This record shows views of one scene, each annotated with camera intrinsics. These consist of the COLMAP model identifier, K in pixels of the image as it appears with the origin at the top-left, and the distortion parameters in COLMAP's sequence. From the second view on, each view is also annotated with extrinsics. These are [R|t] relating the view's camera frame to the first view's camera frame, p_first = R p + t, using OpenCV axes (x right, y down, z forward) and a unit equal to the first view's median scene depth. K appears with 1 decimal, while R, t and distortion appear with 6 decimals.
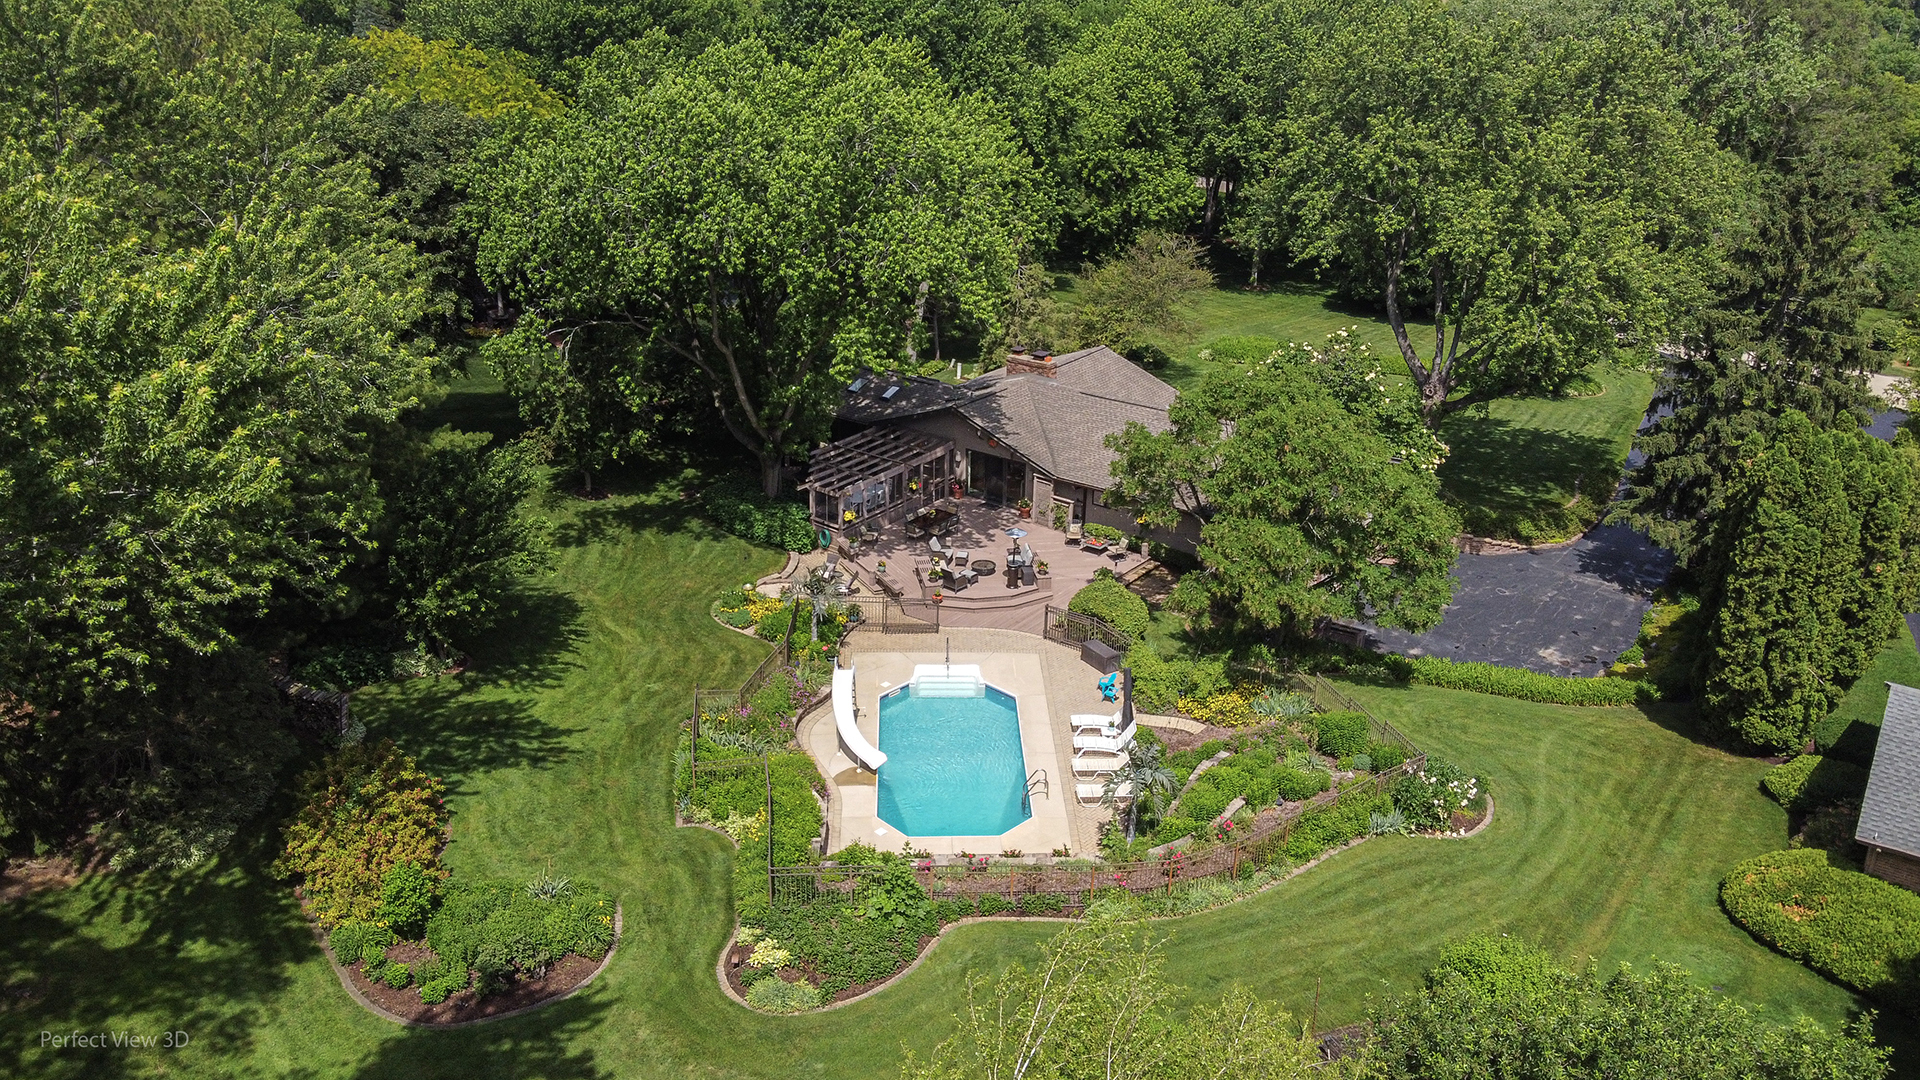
lens RADIAL K [[1430.0, 0, 959.2], [0, 1430.0, 544.1], [0, 0, 1]] dist [0.002767, 0.006969]
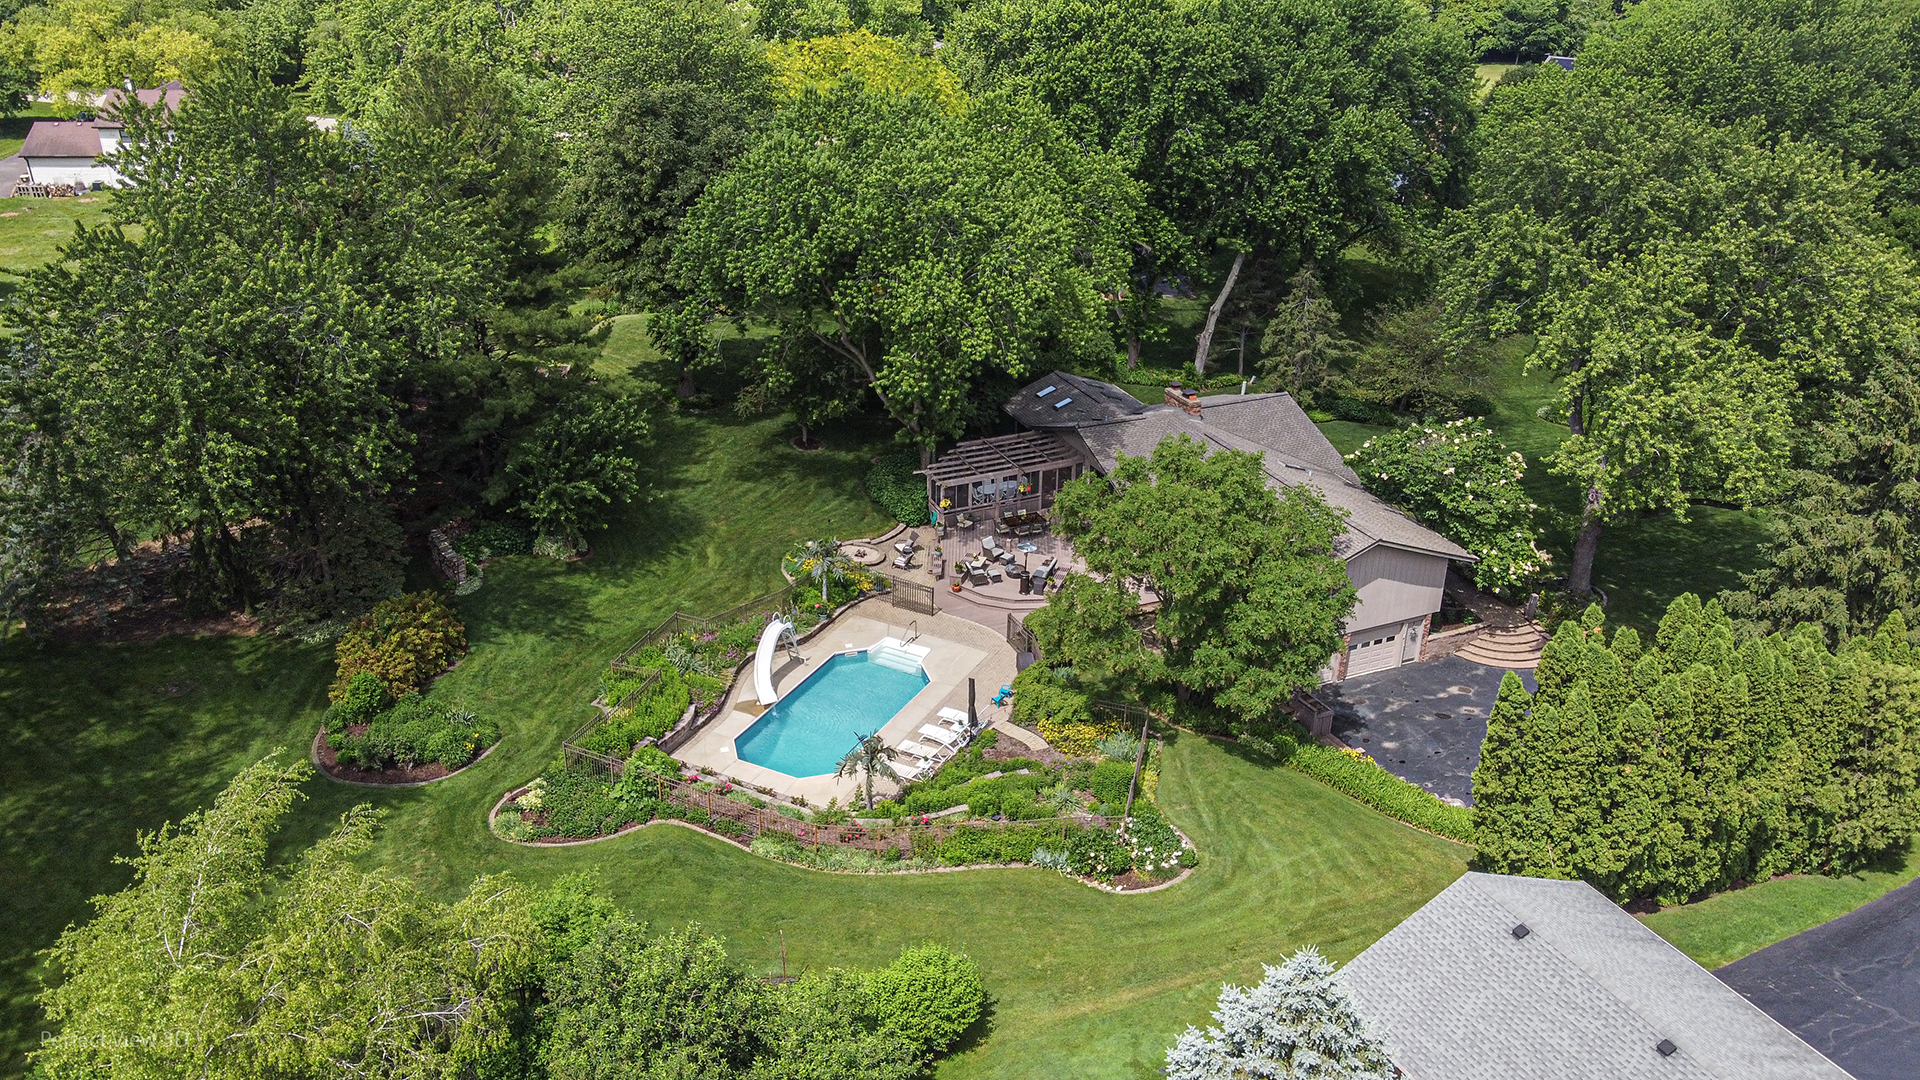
lens RADIAL K [[1430.0, 0, 968.7], [0, 1430.0, 537.0], [0, 0, 1]] dist [0.002767, 0.006969]
pose [[0.871968, 0.208974, -0.442722, 0.528748], [-0.189844, 0.977892, 0.087676, -0.113333], [0.451256, 0.007598, 0.892362, -0.051273]]
